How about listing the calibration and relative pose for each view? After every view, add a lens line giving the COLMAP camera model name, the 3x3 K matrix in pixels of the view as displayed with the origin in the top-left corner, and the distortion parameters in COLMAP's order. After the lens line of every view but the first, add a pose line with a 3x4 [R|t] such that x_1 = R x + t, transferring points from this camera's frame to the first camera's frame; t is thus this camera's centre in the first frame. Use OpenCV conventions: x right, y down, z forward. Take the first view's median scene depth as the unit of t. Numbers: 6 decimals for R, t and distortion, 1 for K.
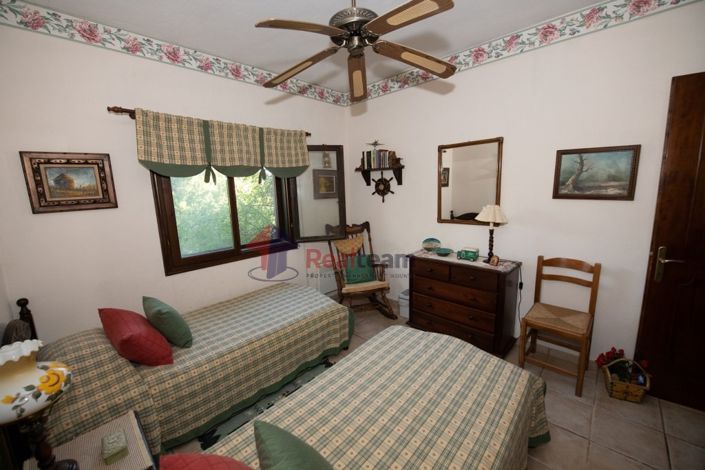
lens RADIAL K [[280.2, 0, 352.6], [0, 280.2, 233.8], [0, 0, 1]] dist [-0.018988, -0.001037]
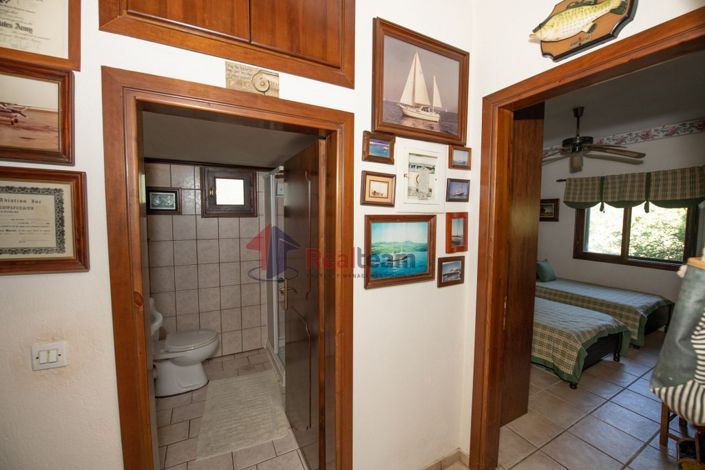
lens RADIAL K [[280.2, 0, 352.6], [0, 280.2, 233.8], [0, 0, 1]] dist [-0.018988, -0.001037]
pose [[-0.354852, 0.073882, -0.931999, 1.586208], [-0.174381, 0.974149, 0.143617, -0.029477], [0.918516, 0.213485, -0.332795, 0.198361]]
